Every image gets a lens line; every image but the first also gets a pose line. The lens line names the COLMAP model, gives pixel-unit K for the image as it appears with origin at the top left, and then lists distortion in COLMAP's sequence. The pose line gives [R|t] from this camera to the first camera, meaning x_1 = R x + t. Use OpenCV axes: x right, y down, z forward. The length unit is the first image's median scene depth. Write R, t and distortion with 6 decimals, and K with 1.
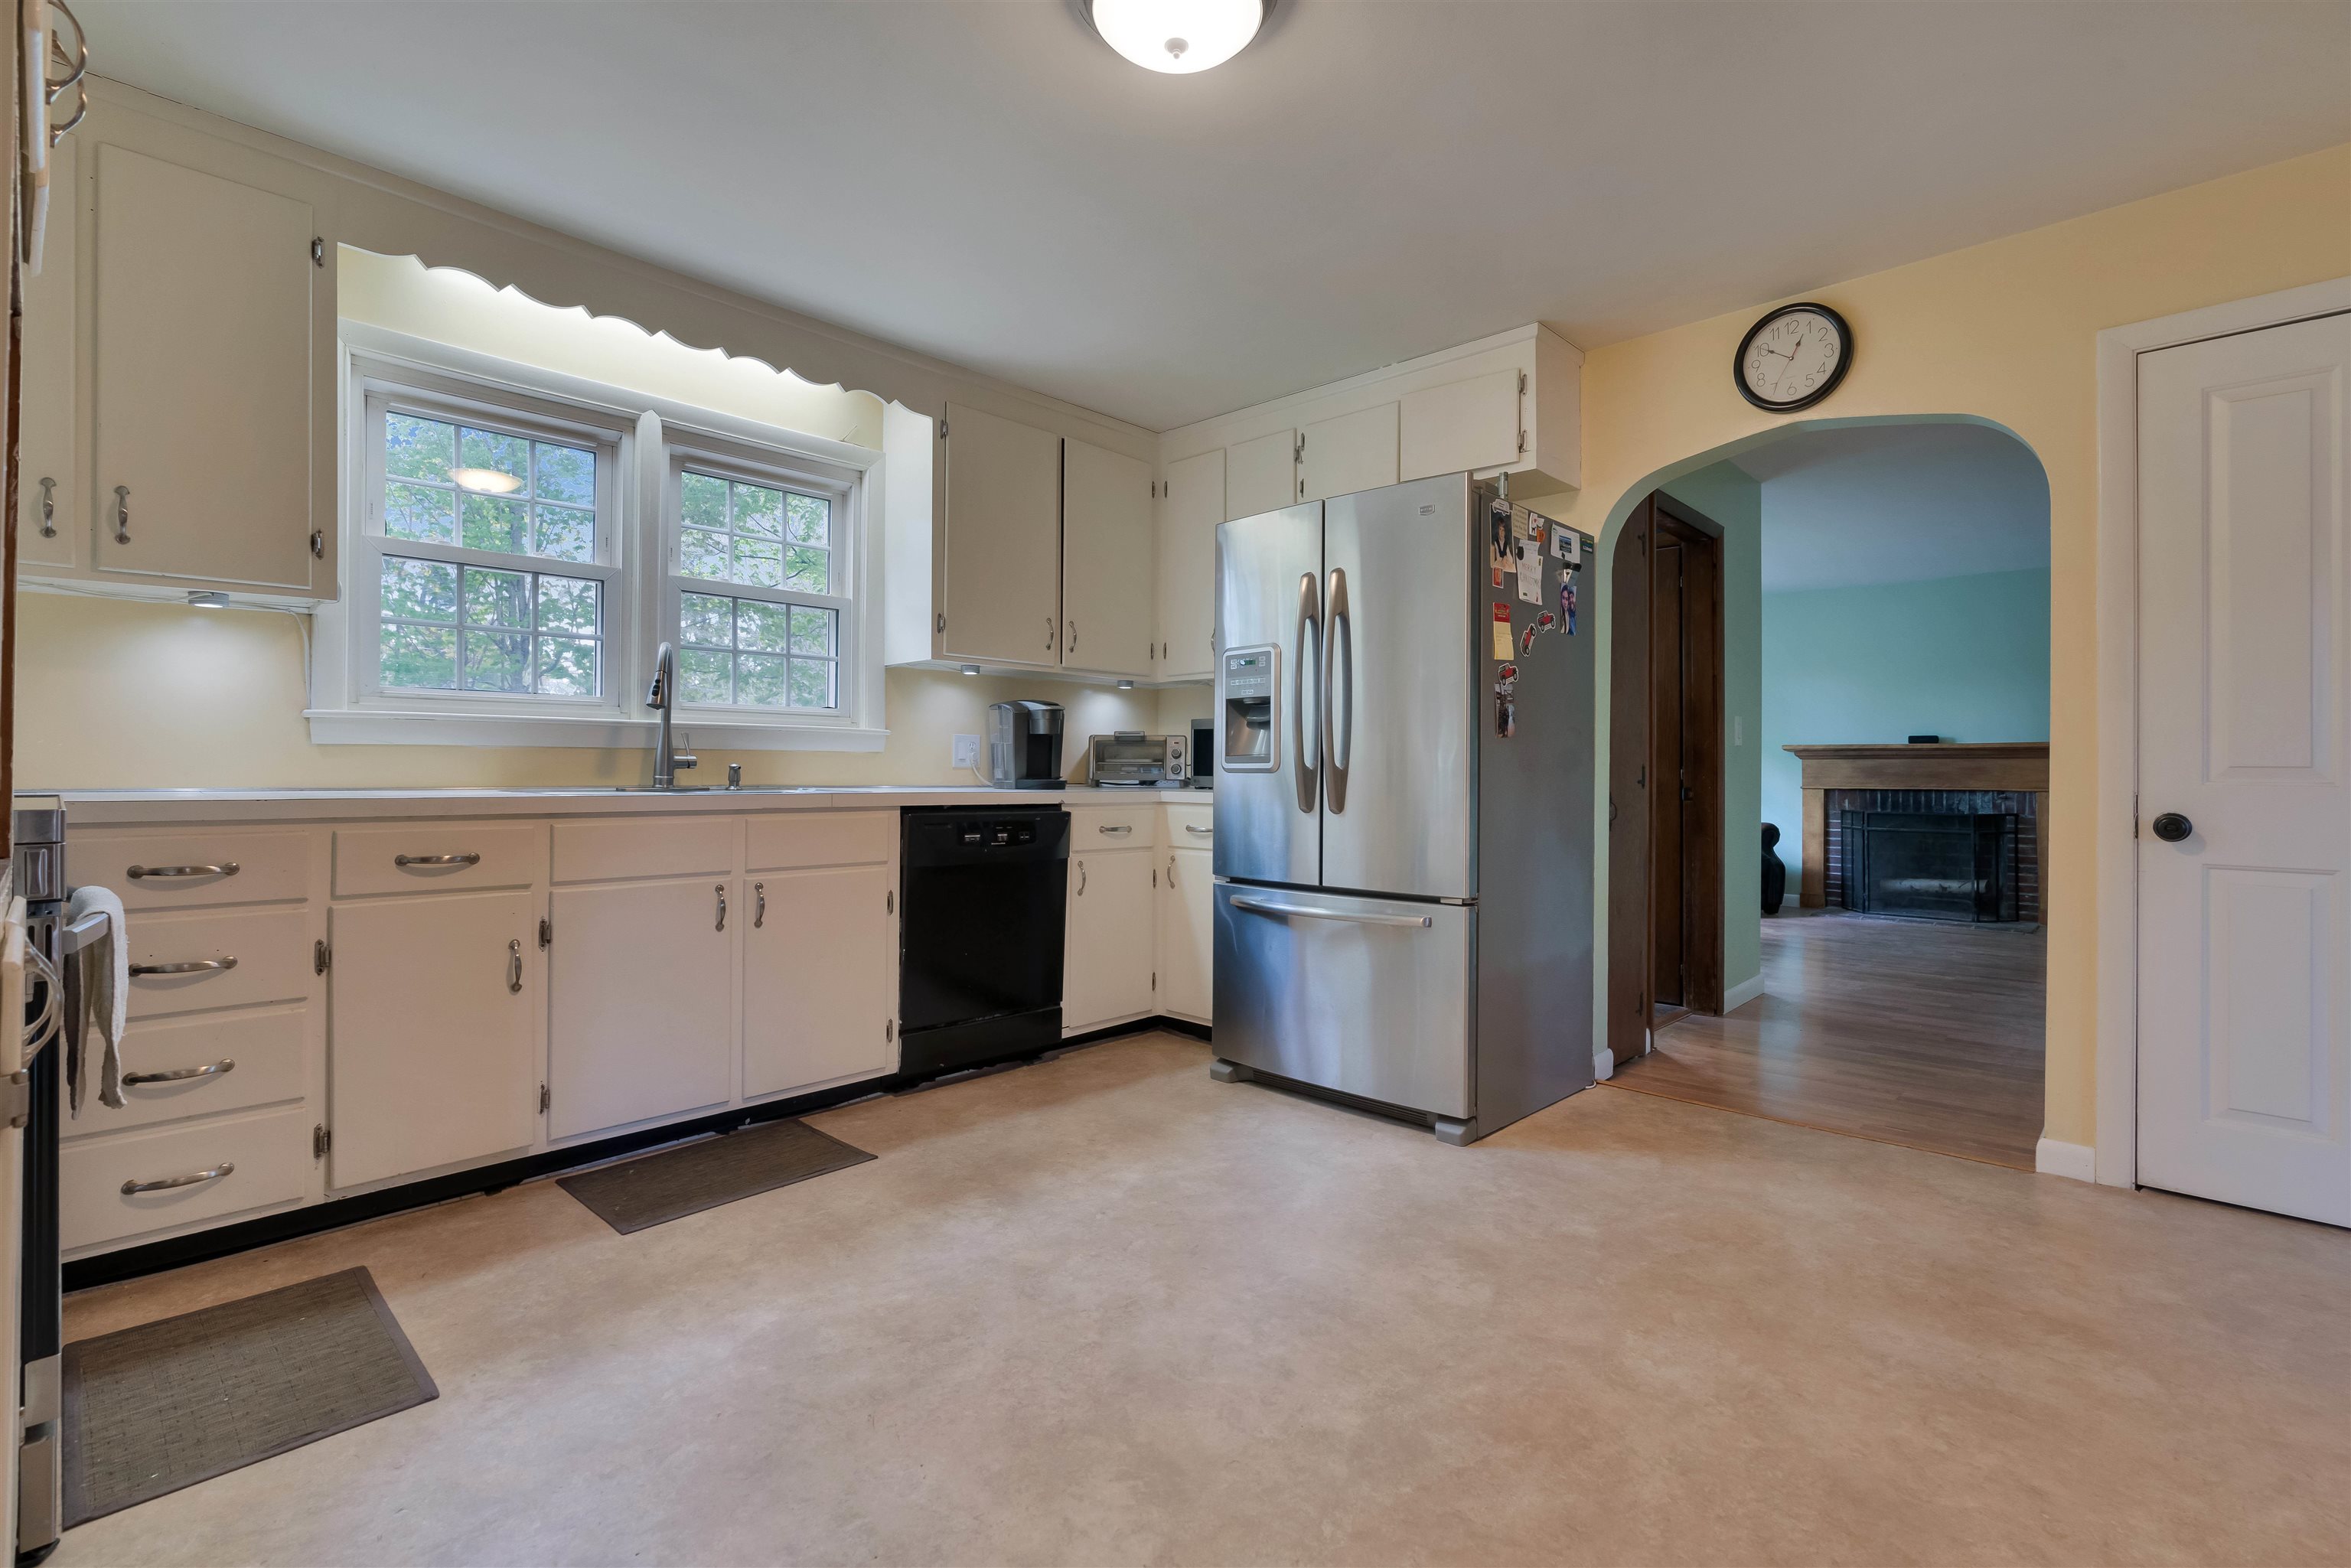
lens RADIAL K [[1059.1, 0, 1187.0], [0, 1059.1, 761.6], [0, 0, 1]] dist [-0.003216, -0.000167]
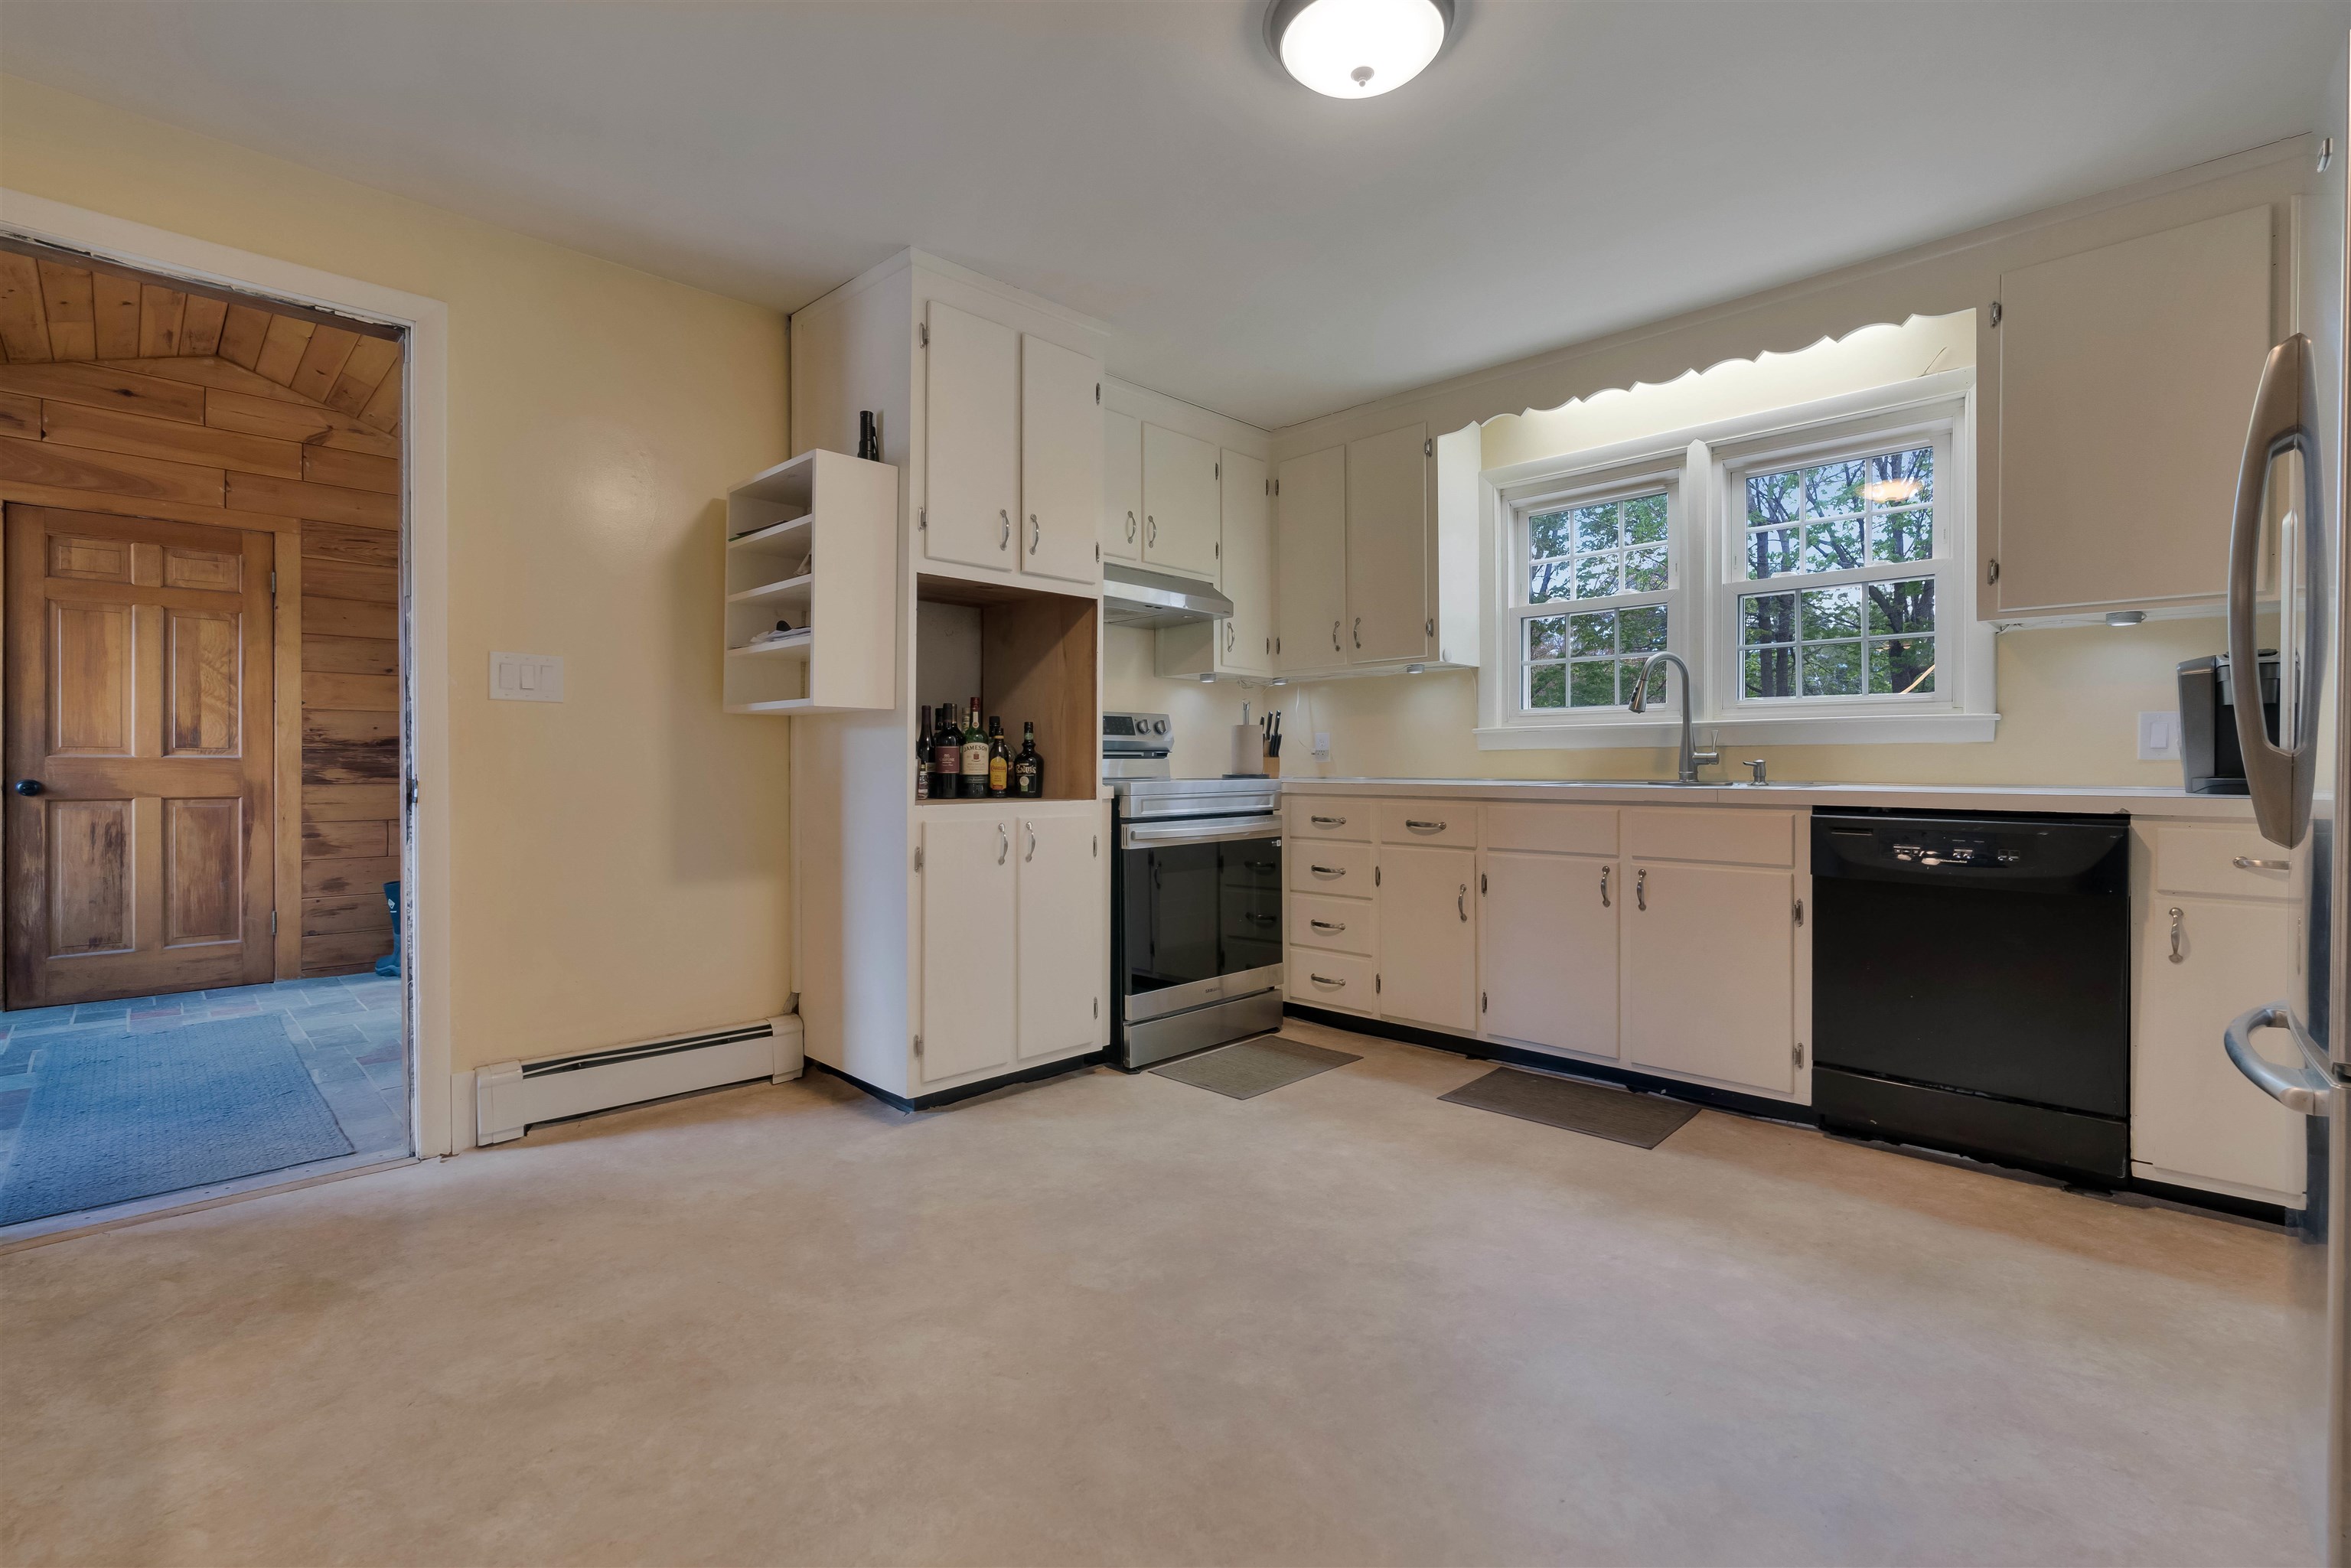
lens RADIAL K [[1056.5, 0, 1182.1], [0, 1056.5, 777.1], [0, 0, 1]] dist [-0.006856, 0.000317]
pose [[-0.025120, 0.004226, -0.999676, 0.689285], [0.009545, 0.999946, 0.003987, 0.010969], [0.999639, -0.009442, -0.025159, 0.557006]]
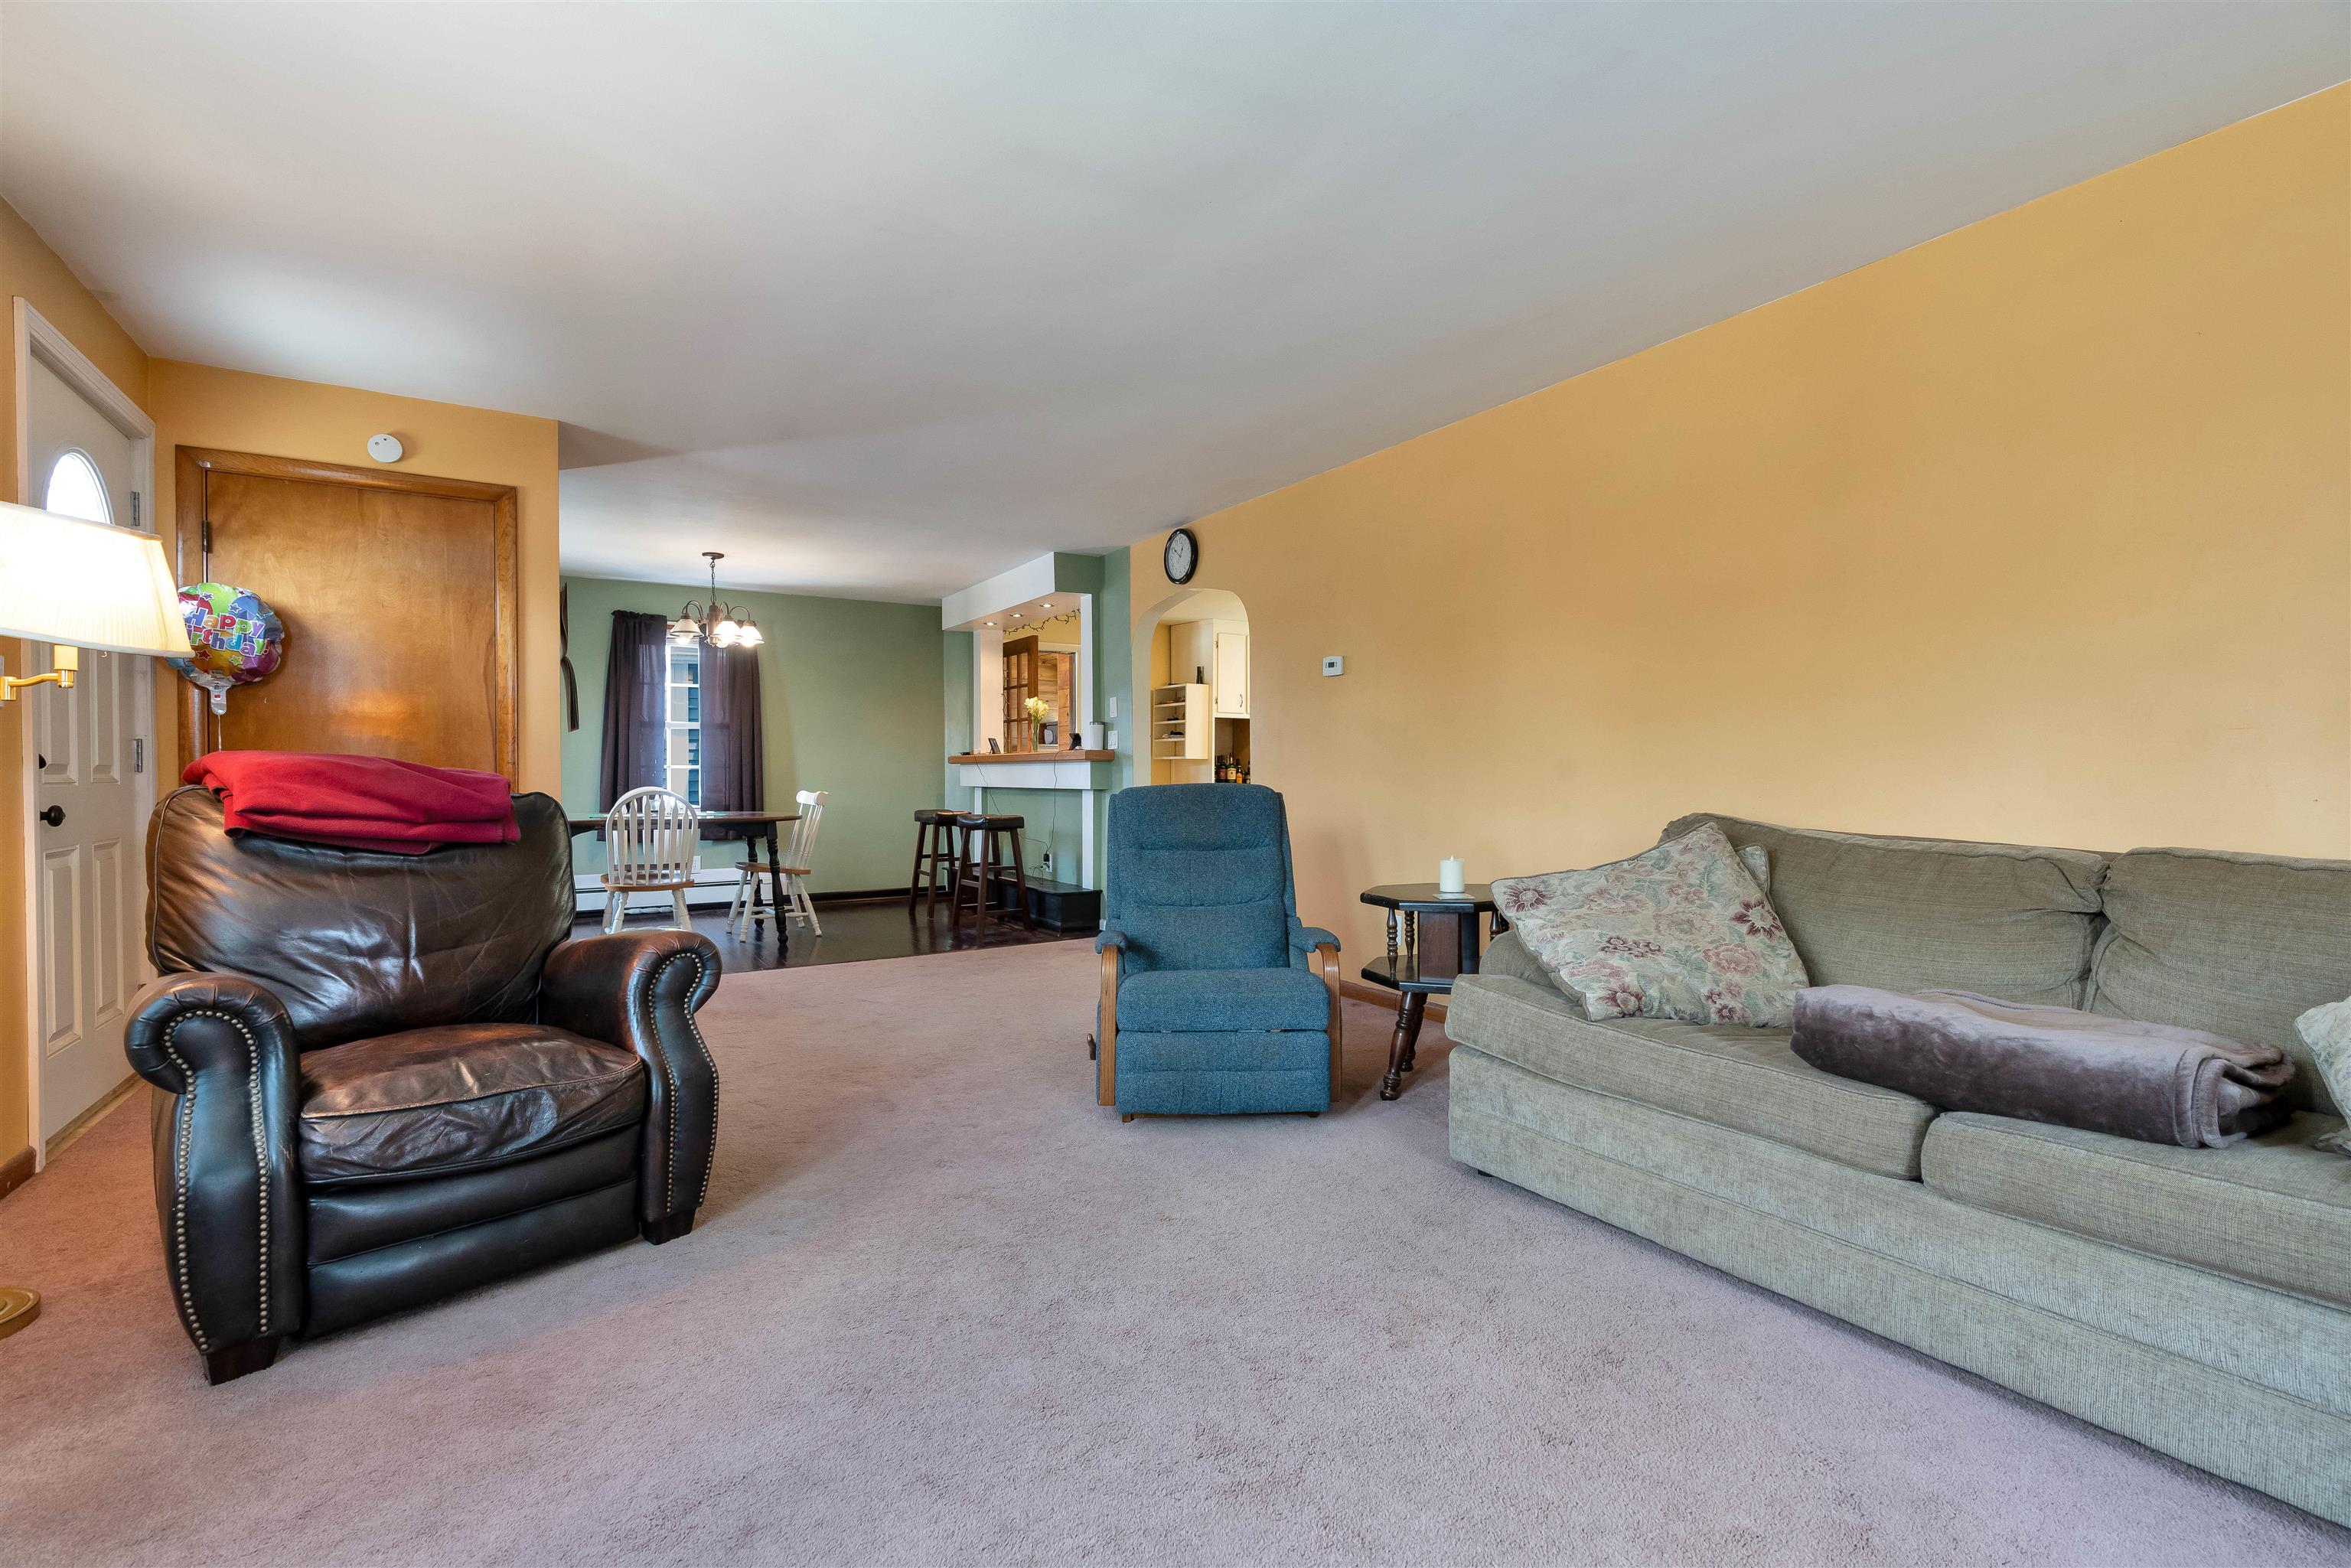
lens RADIAL K [[1059.8, 0, 1175.5], [0, 1059.8, 784.0], [0, 0, 1]] dist [-0.005199, 0.000004]
pose [[-0.258283, 0.003246, -0.966064, 2.912329], [0.009958, 0.999950, 0.000698, 0.021312], [0.966018, -0.009440, -0.258302, 1.013759]]
